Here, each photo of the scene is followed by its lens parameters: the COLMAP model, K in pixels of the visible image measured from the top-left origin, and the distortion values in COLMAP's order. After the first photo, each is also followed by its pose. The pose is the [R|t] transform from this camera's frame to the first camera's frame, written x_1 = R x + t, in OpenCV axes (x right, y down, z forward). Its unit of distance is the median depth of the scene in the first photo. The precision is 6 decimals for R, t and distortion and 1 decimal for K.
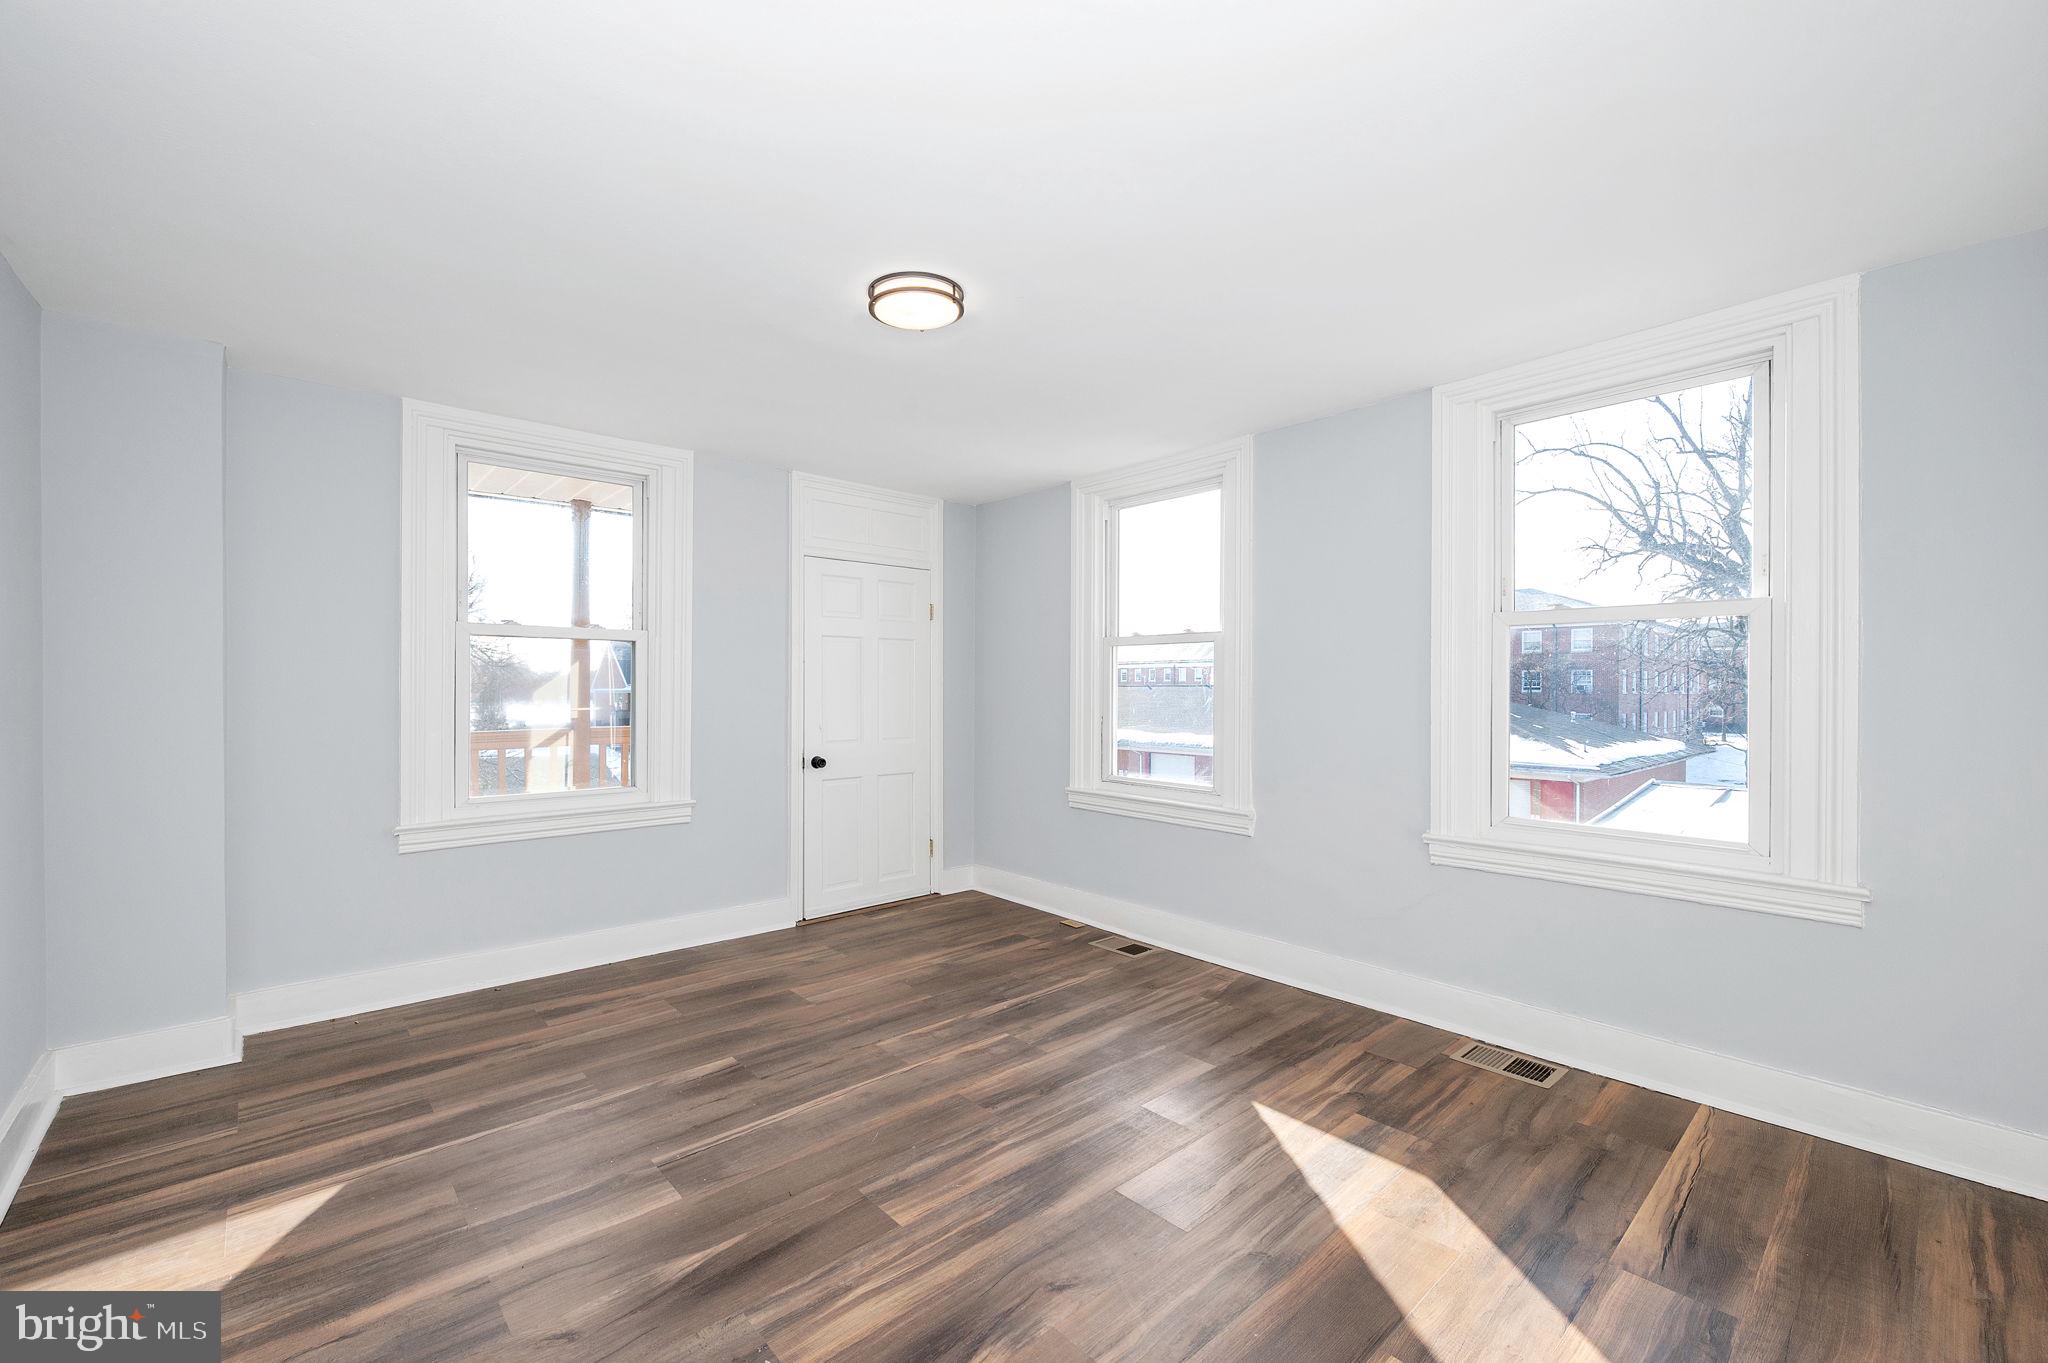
lens RADIAL K [[819.2, 0, 1022.1], [0, 819.2, 683.4], [0, 0, 1]] dist [-0.000431, 0.000127]
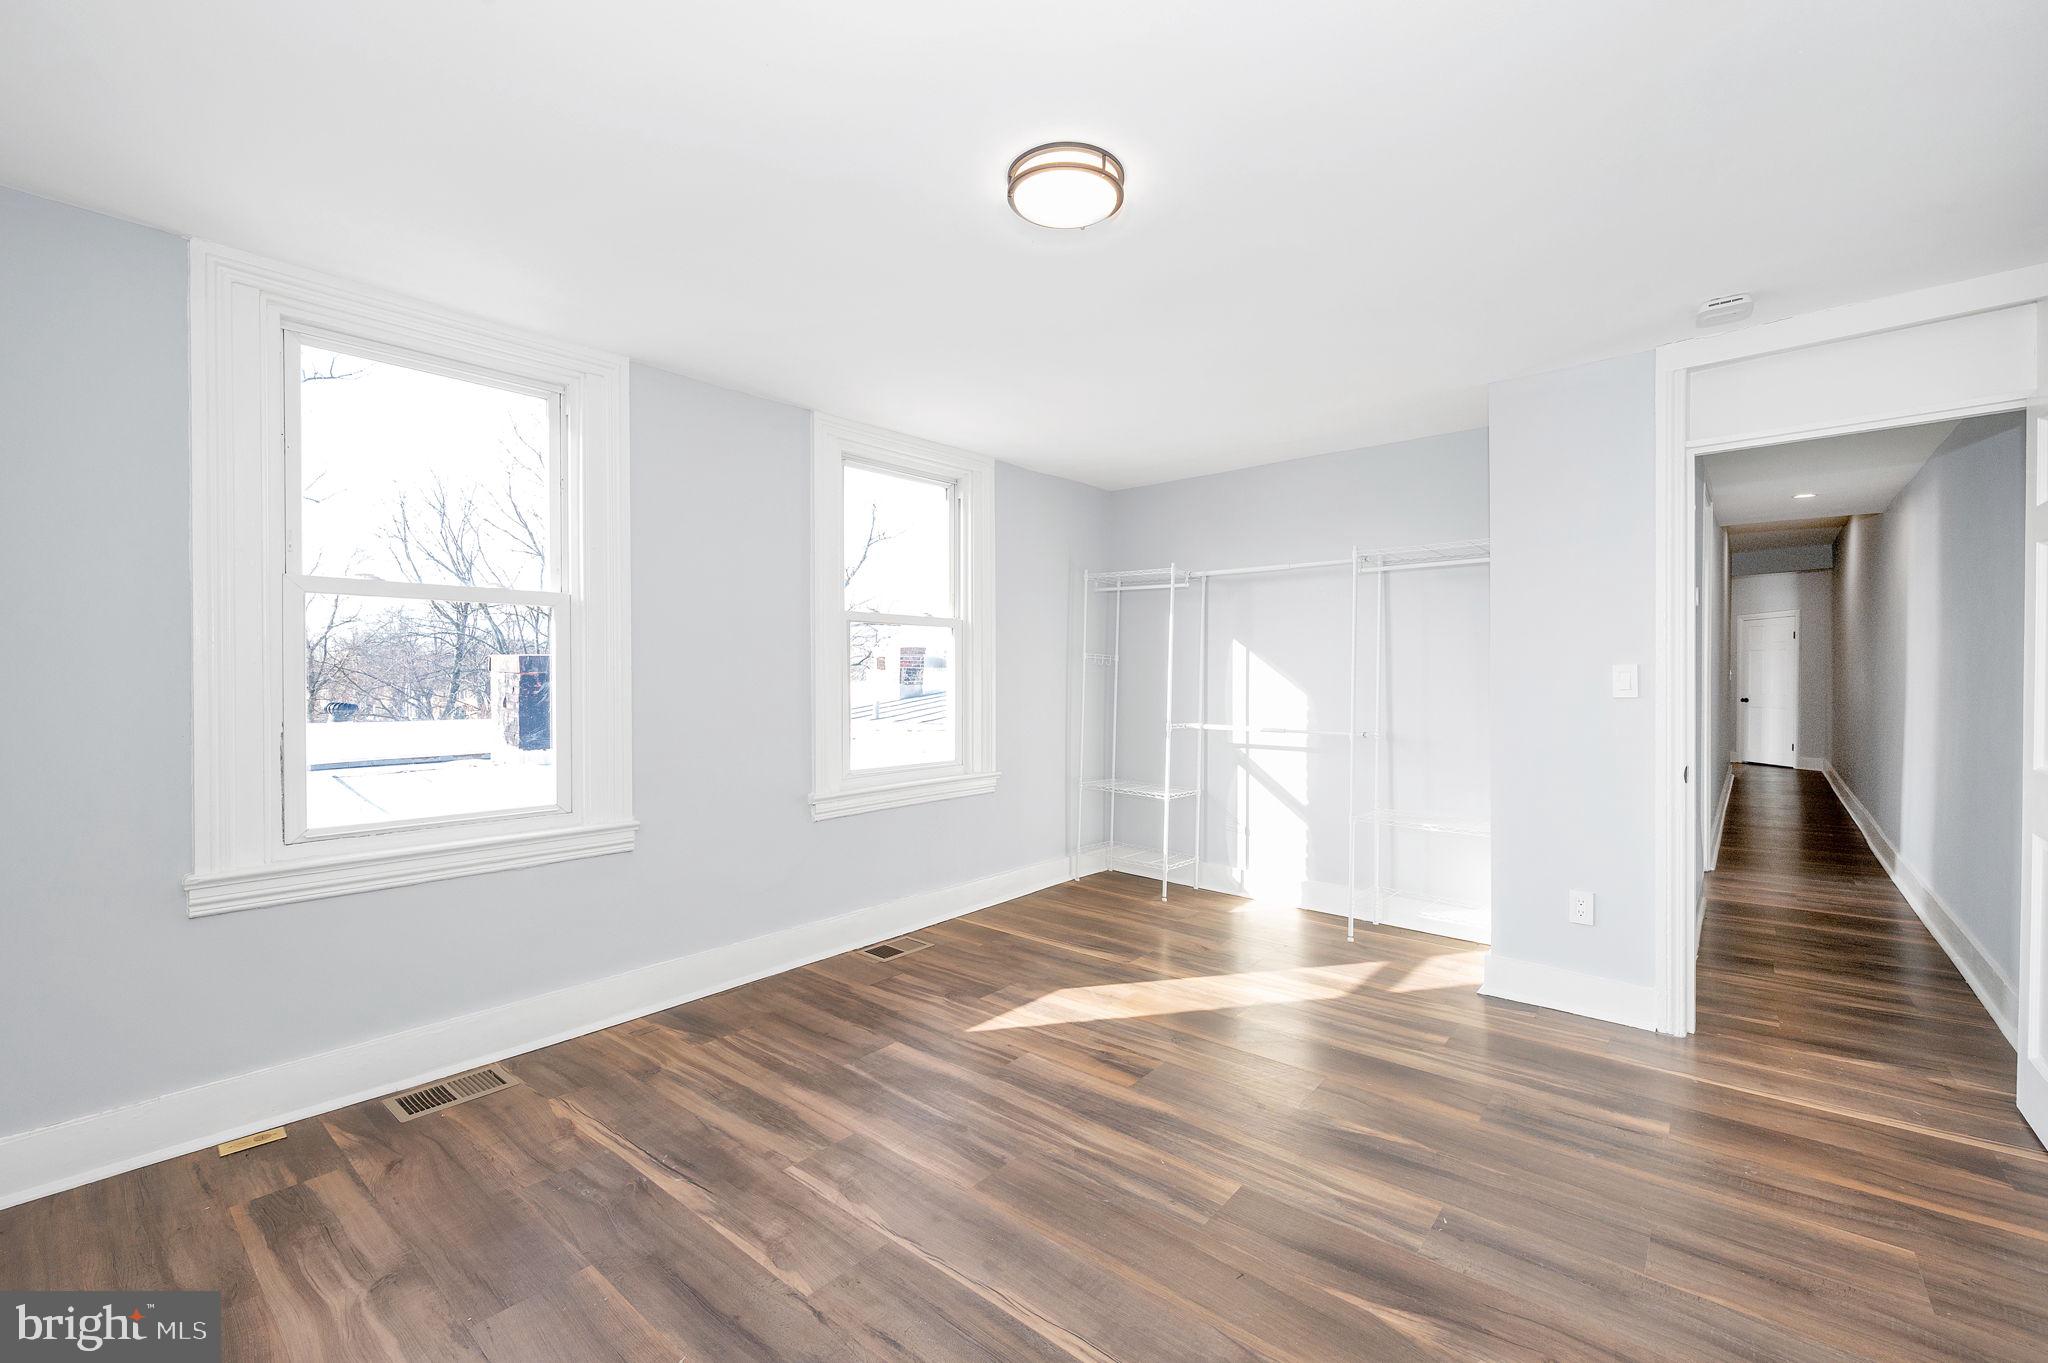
lens RADIAL K [[819.2, 0, 1022.1], [0, 819.2, 683.4], [0, 0, 1]] dist [-0.000431, 0.000127]
pose [[-0.100066, -0.012679, 0.994900, -0.807691], [-0.000567, 0.999919, 0.012686, 0.010258], [-0.994981, 0.000705, -0.100066, 0.976412]]
